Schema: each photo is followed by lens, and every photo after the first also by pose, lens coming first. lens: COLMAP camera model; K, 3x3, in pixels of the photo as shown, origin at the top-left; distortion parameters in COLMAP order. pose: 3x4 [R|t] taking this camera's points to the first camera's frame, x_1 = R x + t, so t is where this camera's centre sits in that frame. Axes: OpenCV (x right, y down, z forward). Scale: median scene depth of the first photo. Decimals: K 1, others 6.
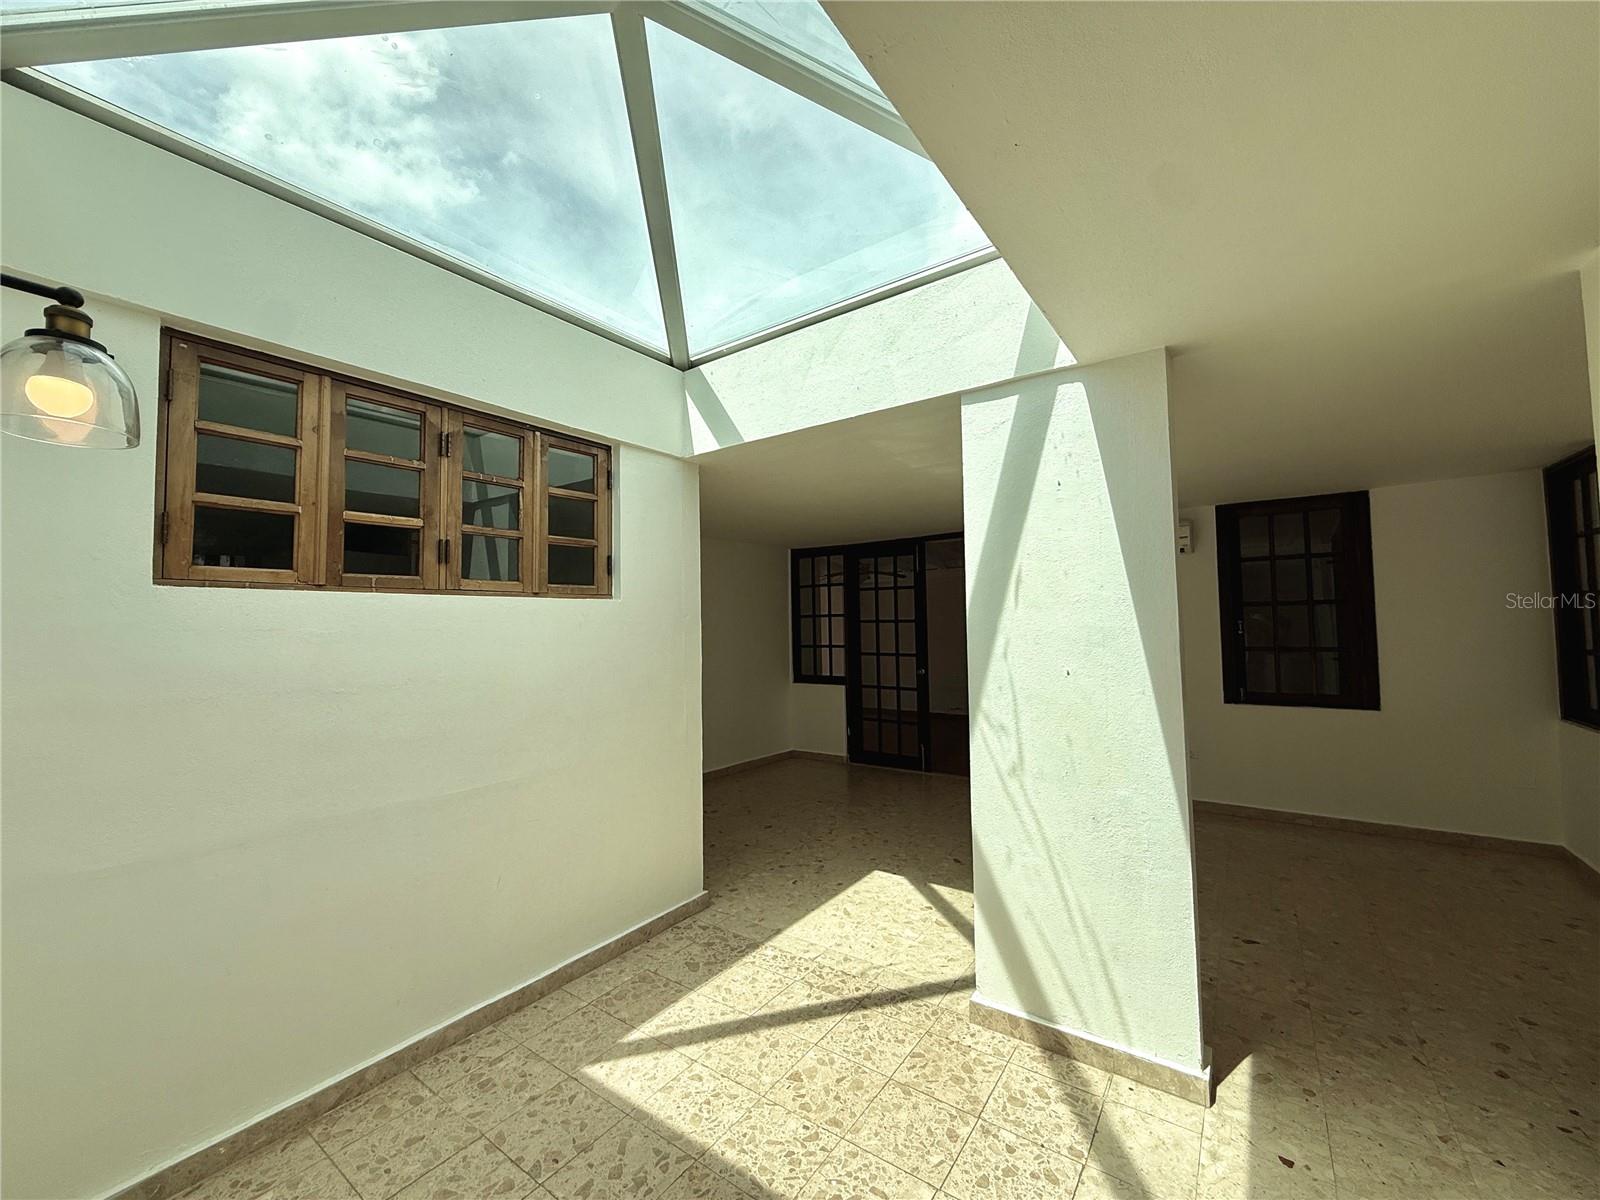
lens RADIAL K [[637.1, 0, 795.9], [0, 637.1, 598.4], [0, 0, 1]] dist [-0.001753, 0.000517]
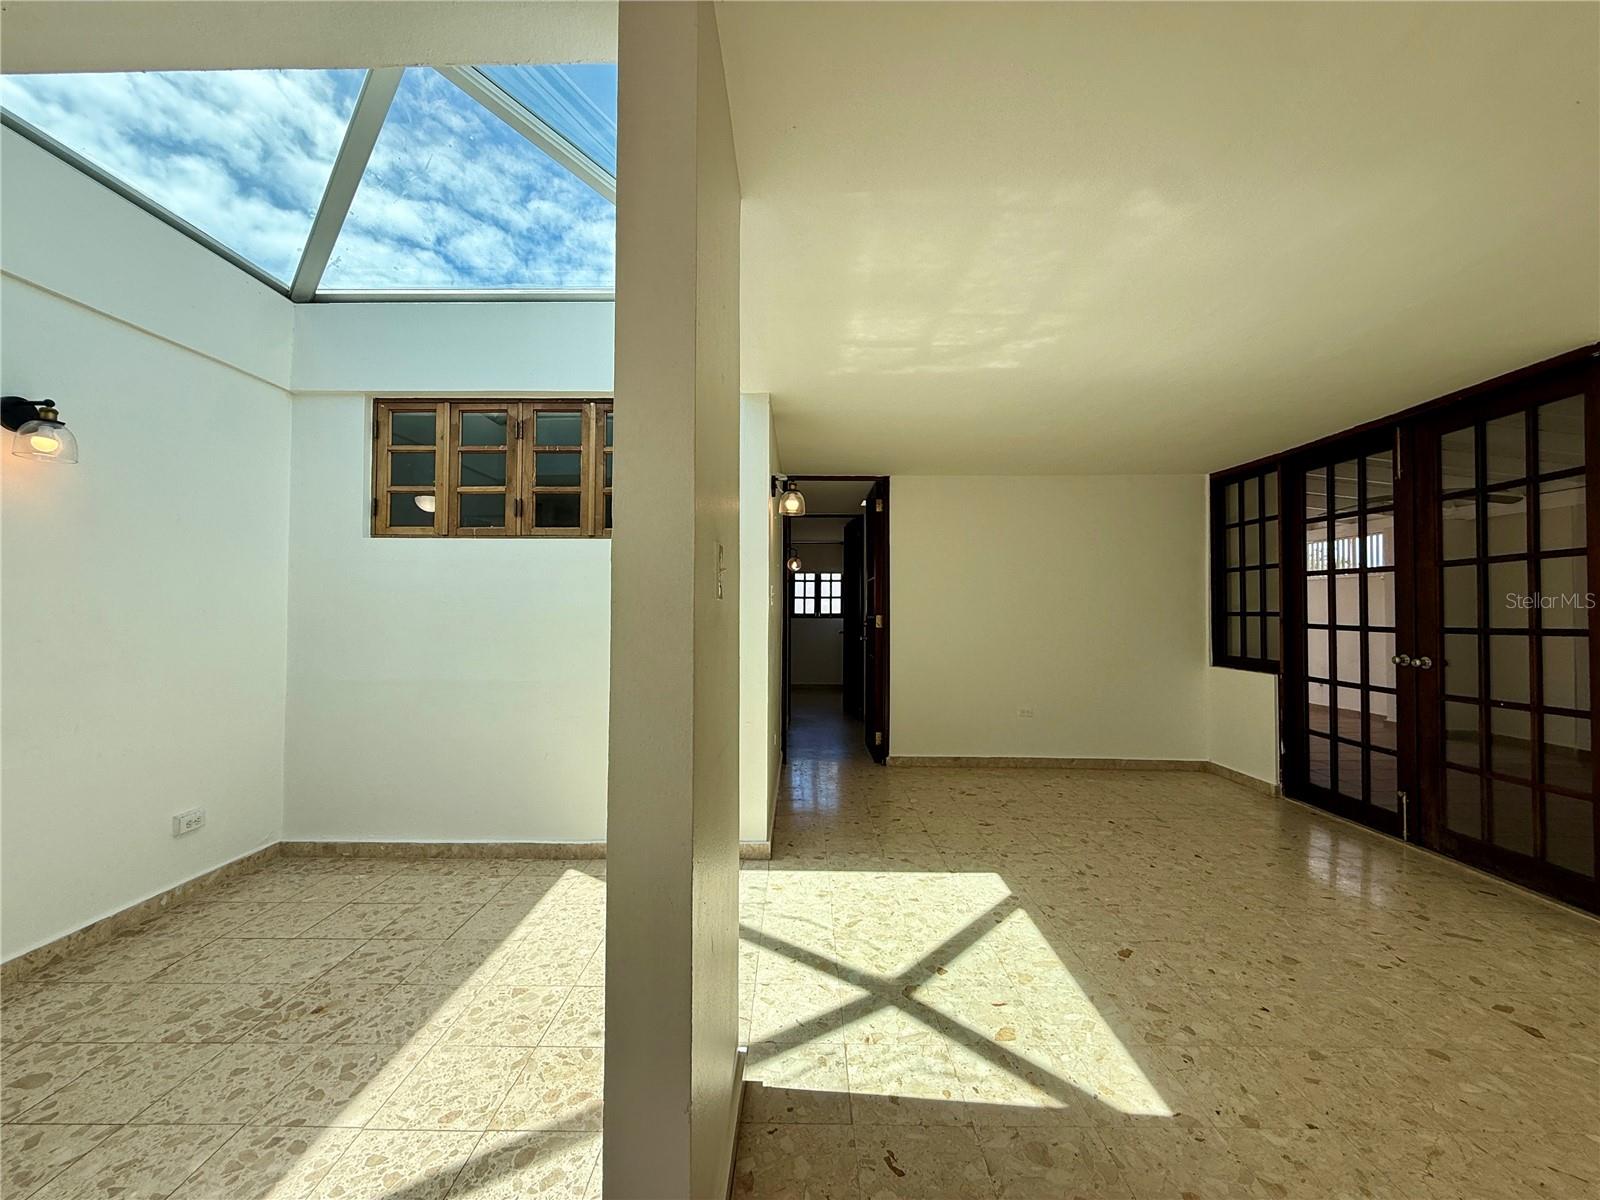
lens RADIAL K [[637.1, 0, 794.7], [0, 637.1, 597.4], [0, 0, 1]] dist [-0.001753, 0.000517]
pose [[0.573680, 0.003180, -0.819073, 0.904758], [0.020654, 0.999618, 0.018347, 0.105523], [0.818819, -0.027443, 0.573395, 0.679990]]
